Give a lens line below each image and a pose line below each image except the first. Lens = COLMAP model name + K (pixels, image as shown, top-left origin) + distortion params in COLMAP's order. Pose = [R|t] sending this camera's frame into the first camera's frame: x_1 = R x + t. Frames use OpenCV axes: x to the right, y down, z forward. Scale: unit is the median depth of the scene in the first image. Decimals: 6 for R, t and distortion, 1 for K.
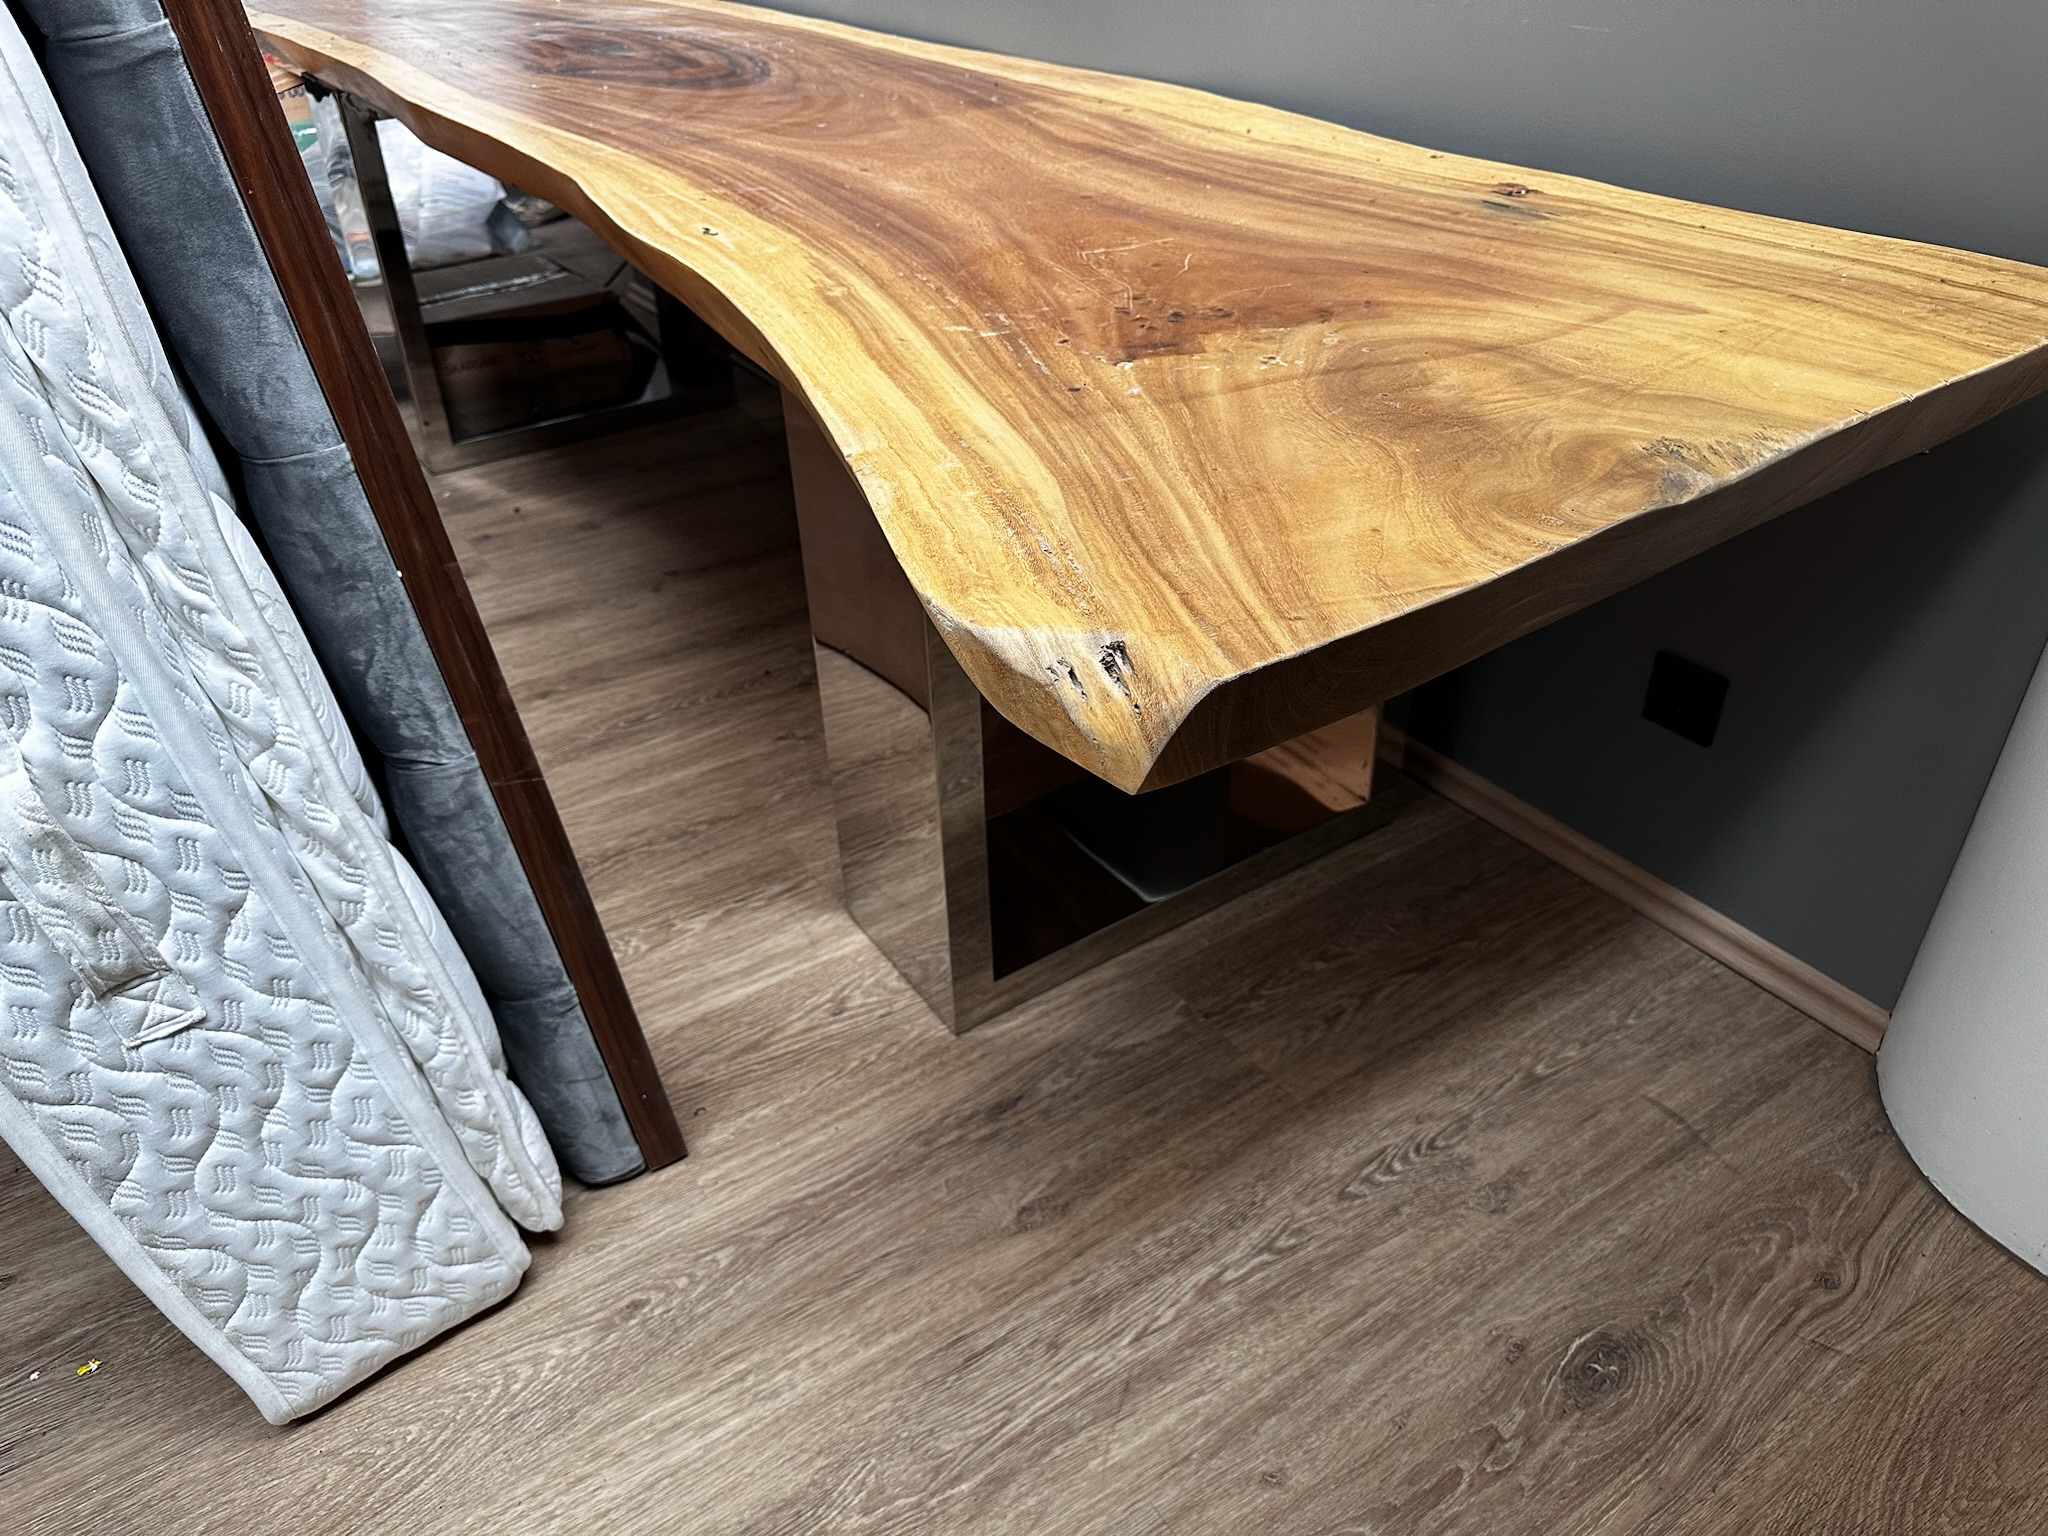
lens RADIAL K [[1448.1, 0, 1033.3], [0, 1448.1, 782.9], [0, 0, 1]] dist [0.132593, -0.237742]
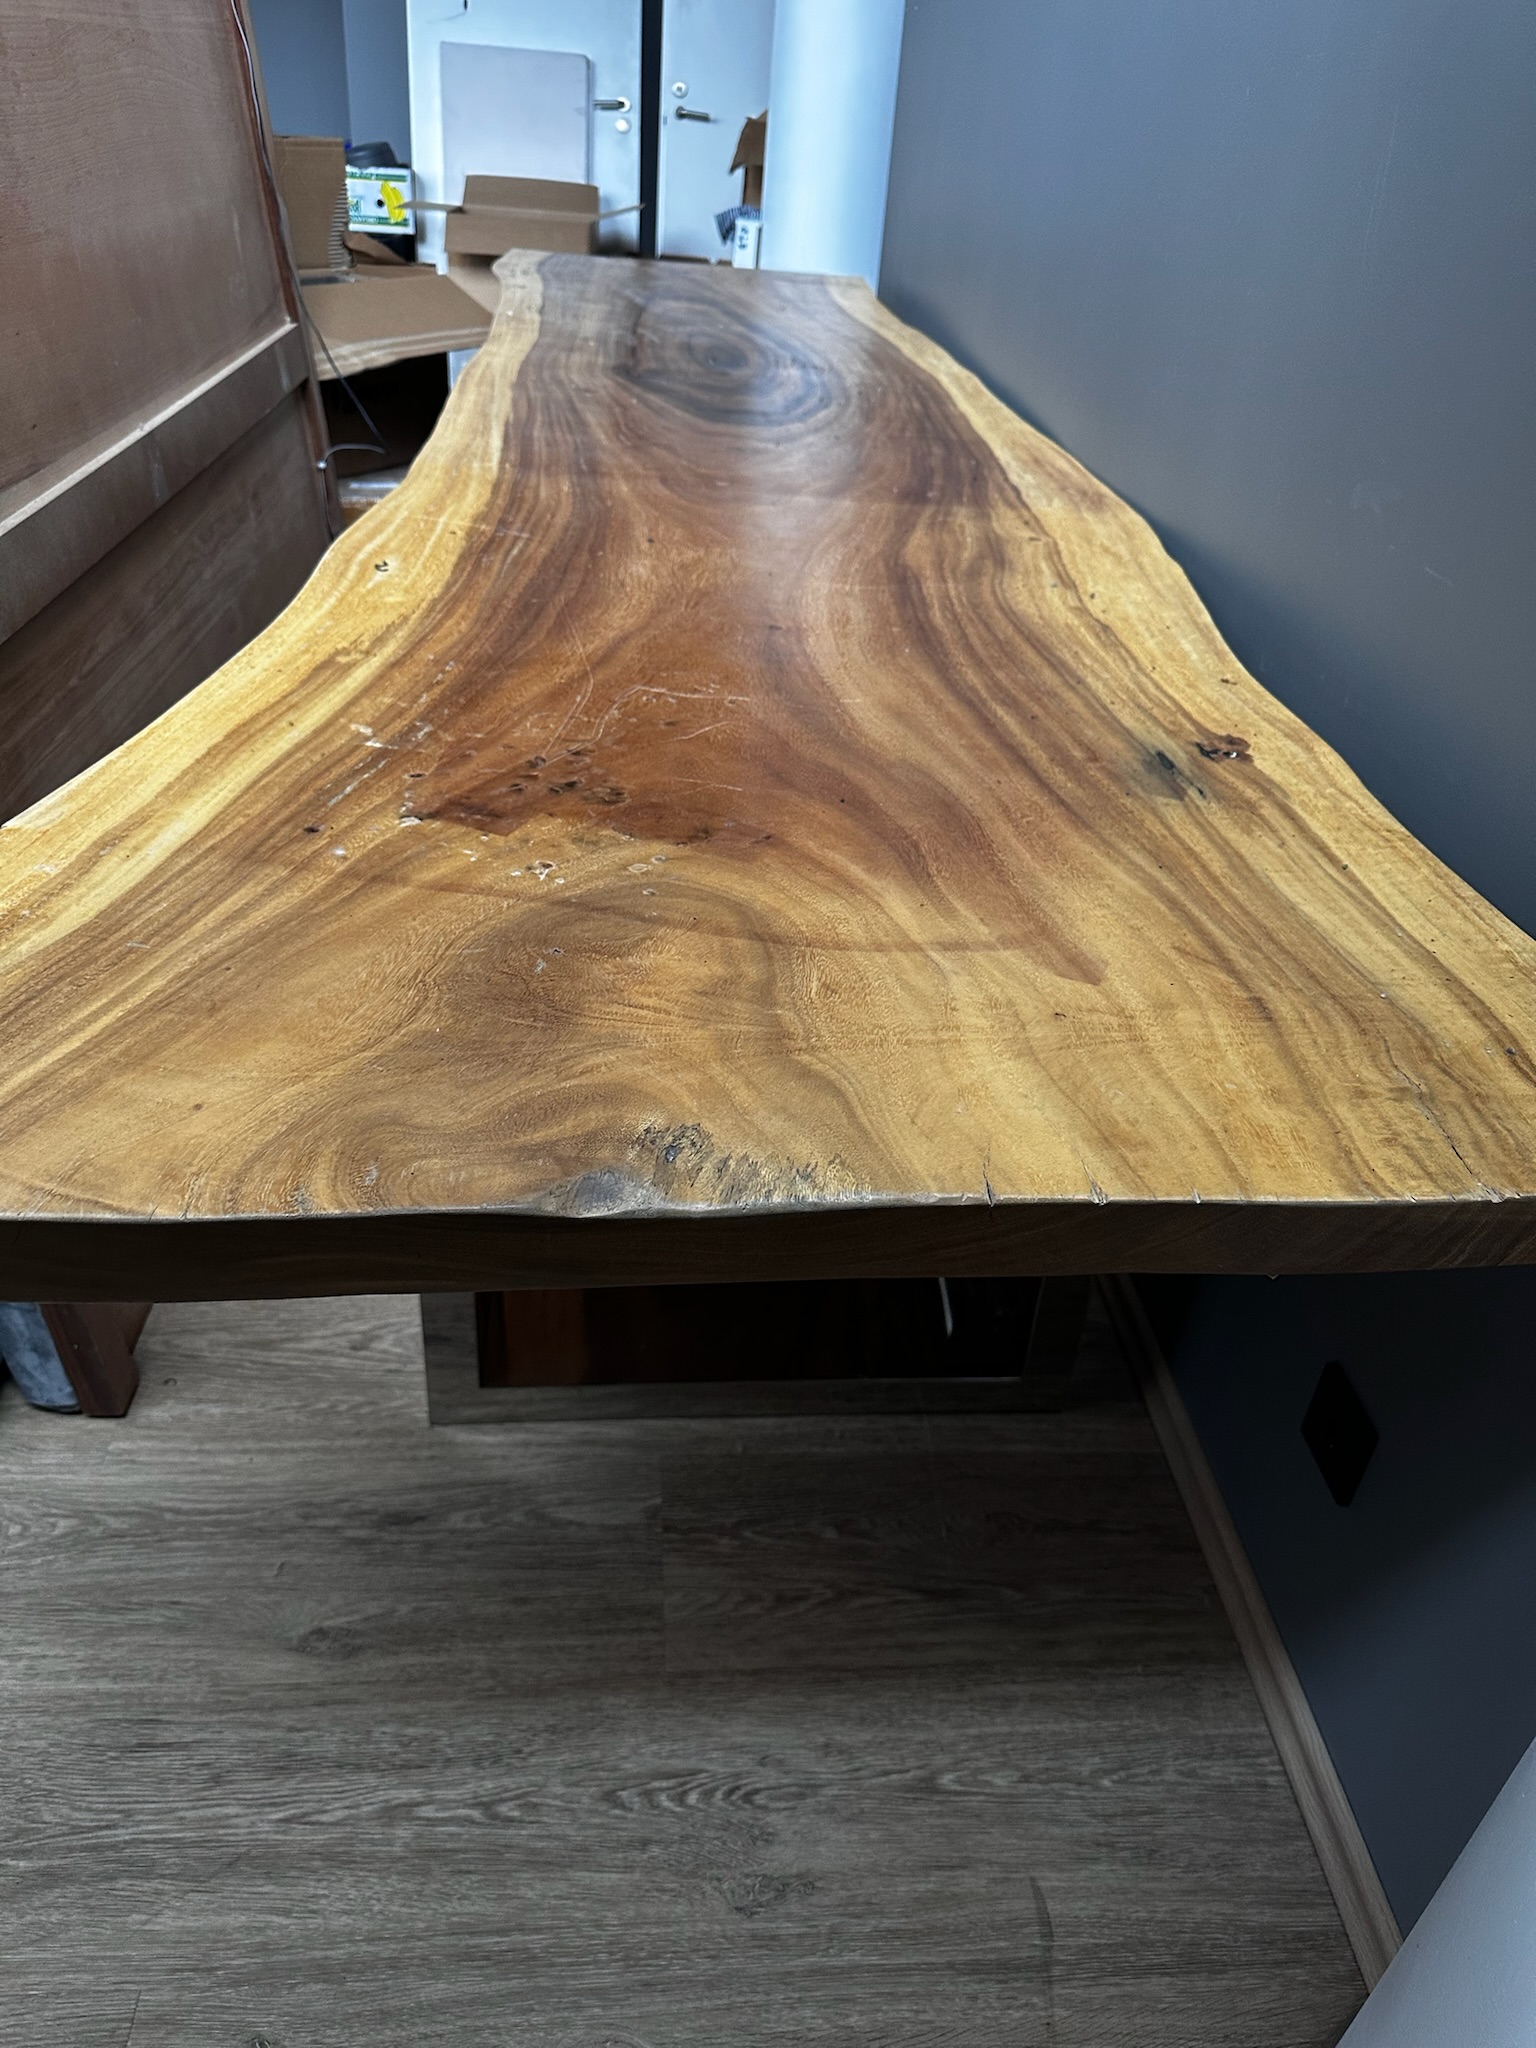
lens RADIAL K [[1448.1, 0, 768.0], [0, 1448.1, 1045.9], [0, 0, 1]] dist [0.132593, -0.237742]
pose [[0.865022, 0.346789, -0.362594, 0.495585], [-0.354828, 0.933771, 0.046575, -0.221092], [0.354731, 0.088370, 0.930783, 0.209278]]
